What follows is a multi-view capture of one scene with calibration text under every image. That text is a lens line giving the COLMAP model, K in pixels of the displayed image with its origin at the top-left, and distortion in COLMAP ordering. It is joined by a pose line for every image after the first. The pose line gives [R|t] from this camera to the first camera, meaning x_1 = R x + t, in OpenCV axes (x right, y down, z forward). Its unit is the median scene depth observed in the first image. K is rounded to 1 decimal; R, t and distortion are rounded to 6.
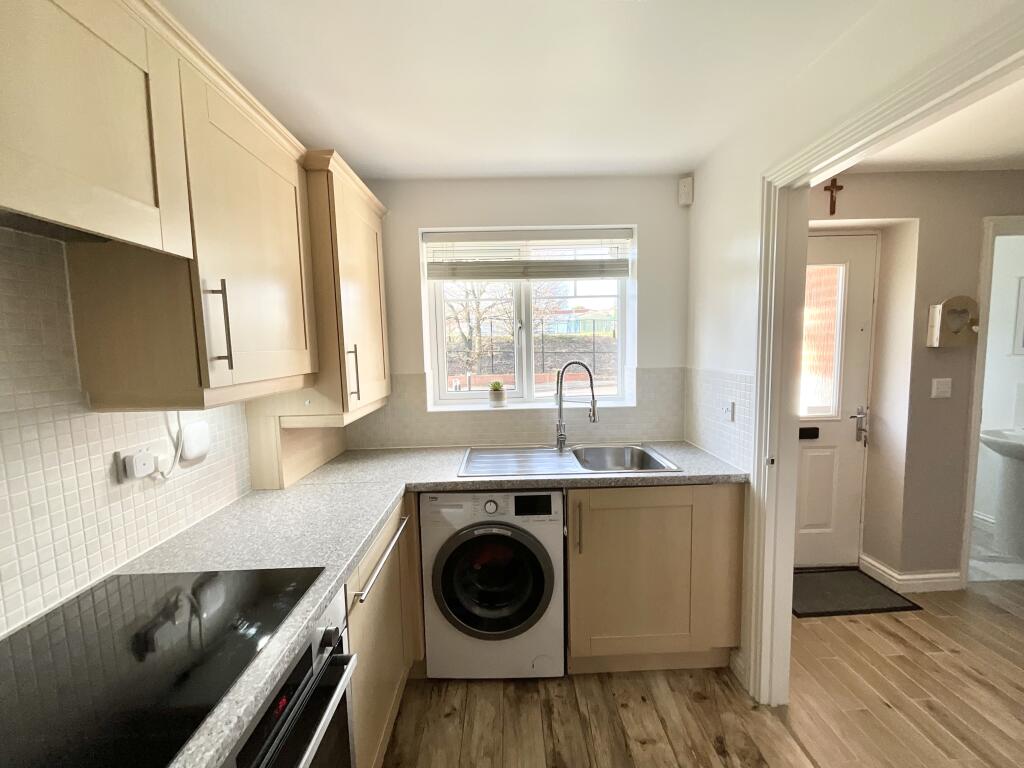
lens RADIAL K [[411.1, 0, 511.7], [0, 411.1, 382.5], [0, 0, 1]] dist [-0.015661, 0.000363]
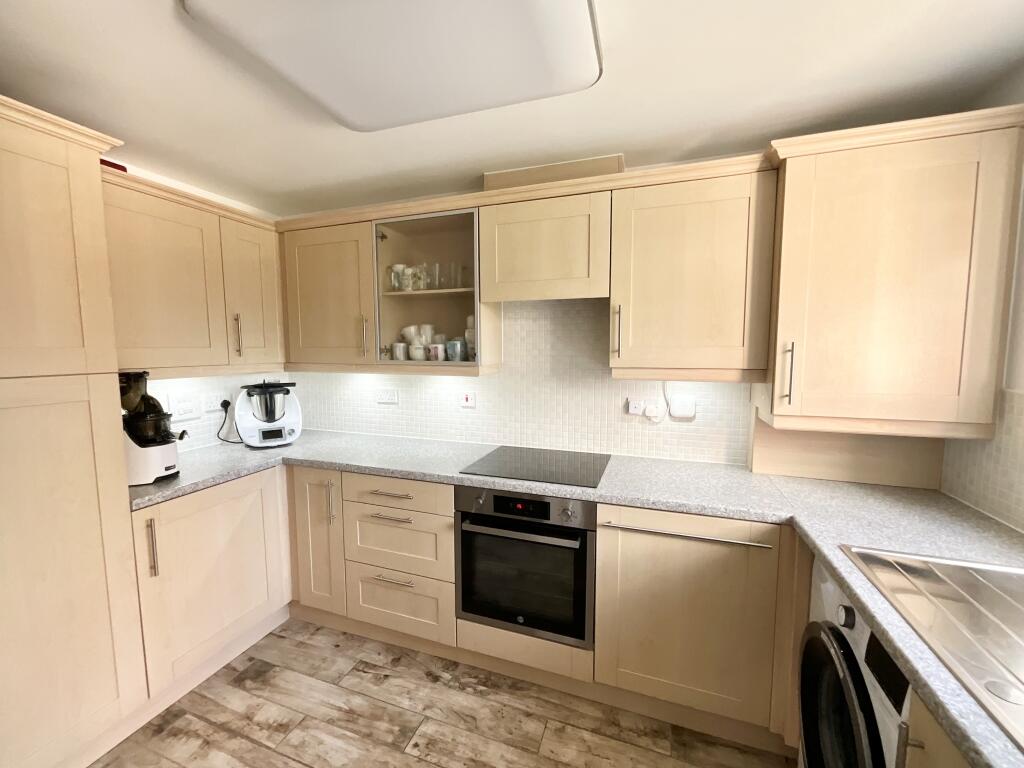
lens RADIAL K [[411.1, 0, 513.6], [0, 411.1, 382.7], [0, 0, 1]] dist [-0.015661, 0.000363]
pose [[-0.353412, 0.108807, -0.929118, 0.796414], [-0.069570, 0.987405, 0.142095, -0.107109], [0.932877, 0.114857, -0.341392, 0.895309]]
